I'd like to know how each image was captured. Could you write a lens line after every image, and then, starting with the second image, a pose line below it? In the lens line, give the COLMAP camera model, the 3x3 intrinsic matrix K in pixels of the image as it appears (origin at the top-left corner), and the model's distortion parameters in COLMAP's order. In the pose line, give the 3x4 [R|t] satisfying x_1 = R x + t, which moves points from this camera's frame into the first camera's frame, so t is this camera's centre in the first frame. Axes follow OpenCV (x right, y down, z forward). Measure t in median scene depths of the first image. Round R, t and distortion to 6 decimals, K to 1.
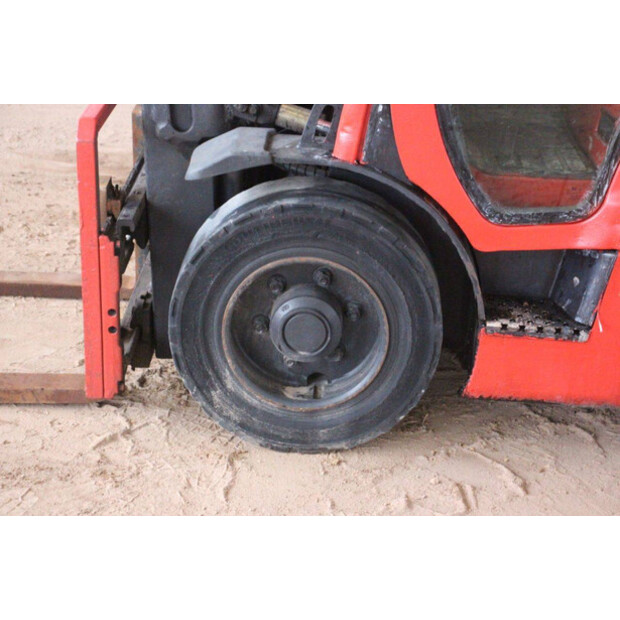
lens RADIAL K [[1460.6, 0, 311.9], [0, 1460.6, 310.9], [0, 0, 1]] dist [0.412194, 0.000000]
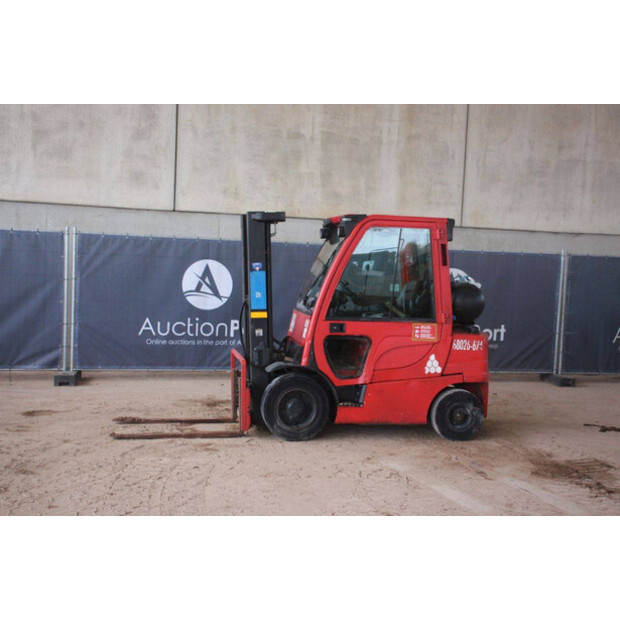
lens RADIAL K [[824.1, 0, 308.7], [0, 824.1, 312.4], [0, 0, 1]] dist [0.058618, 0.000000]
pose [[0.976318, -0.029422, 0.214329, -0.457558], [0.095331, 0.947846, -0.304138, 0.464120], [-0.194203, 0.317368, 0.928204, -1.232701]]
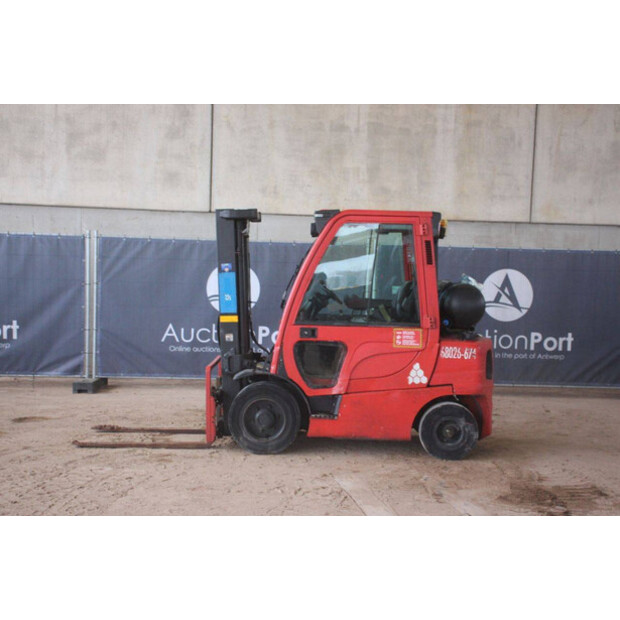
lens RADIAL K [[884.9, 0, 310.1], [0, 884.9, 312.1], [0, 0, 1]] dist [0.097697, 0.000000]
pose [[0.999285, -0.027930, 0.025489, 0.064055], [0.034749, 0.944116, -0.327777, 0.510725], [-0.014910, 0.328428, 0.944411, -1.272009]]
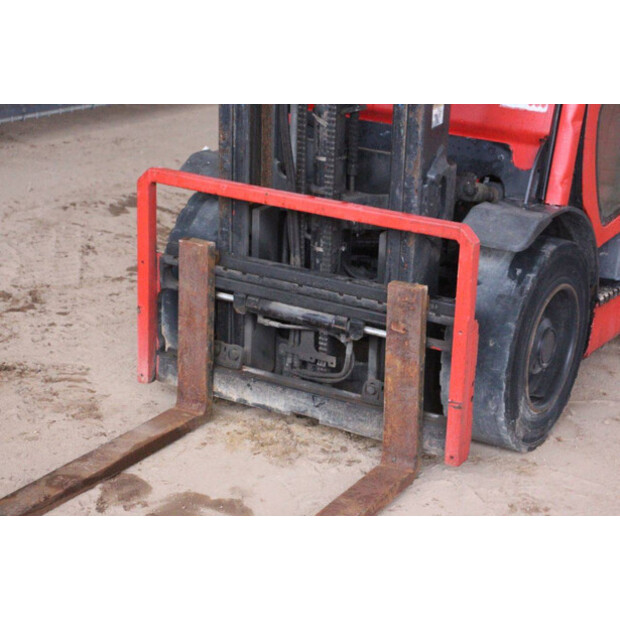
lens RADIAL K [[1460.6, 0, 314.7], [0, 1460.6, 308.6], [0, 0, 1]] dist [0.412194, 0.000000]
pose [[0.479582, -0.283695, 0.830372, -1.152610], [0.300782, 0.942115, 0.148155, -0.266345], [-0.824337, 0.178708, 0.537152, 0.474681]]
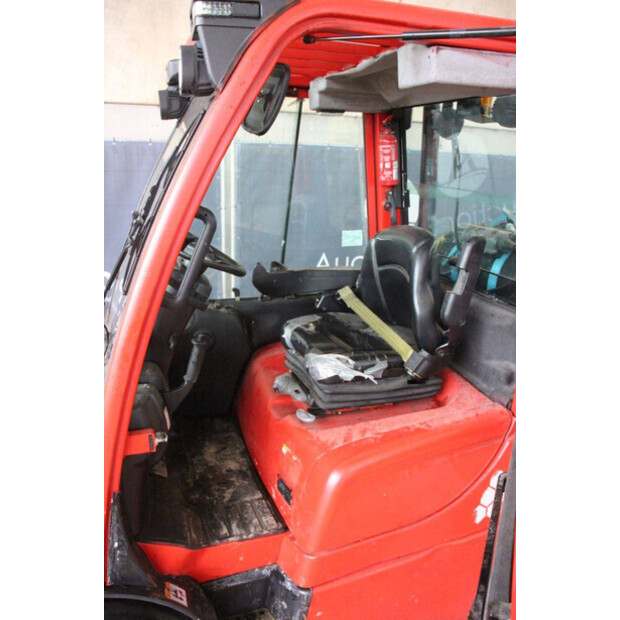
lens RADIAL K [[507.7, 0, 307.1], [0, 507.7, 323.0], [0, 0, 1]] dist [-0.051942, 0.009546]
pose [[0.934633, -0.136690, 0.328293, 0.078227], [0.158142, 0.986629, -0.039424, -0.259322], [-0.318514, 0.088764, 0.943753, 0.514973]]
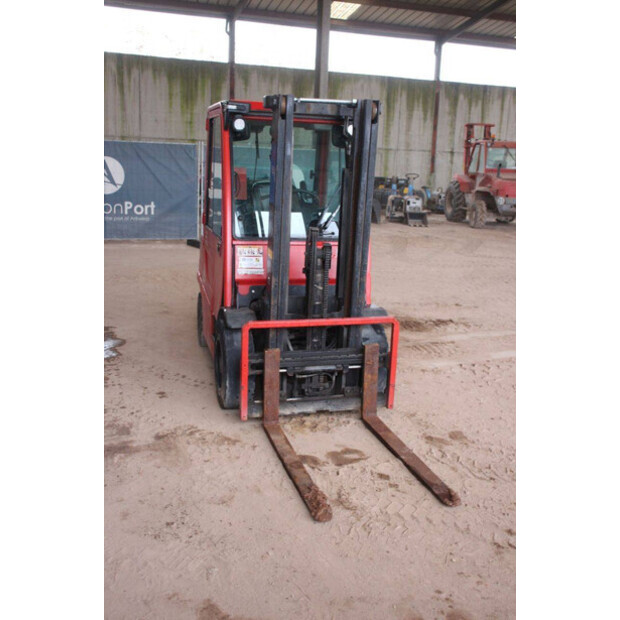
lens RADIAL K [[676.6, 0, 310.8], [0, 676.6, 309.4], [0, 0, 1]] dist [-0.014051, 0.000000]
pose [[-0.292121, -0.276062, 0.915672, -1.333131], [0.313670, 0.876819, 0.364417, -0.682807], [-0.903480, 0.393672, -0.169545, 1.343801]]
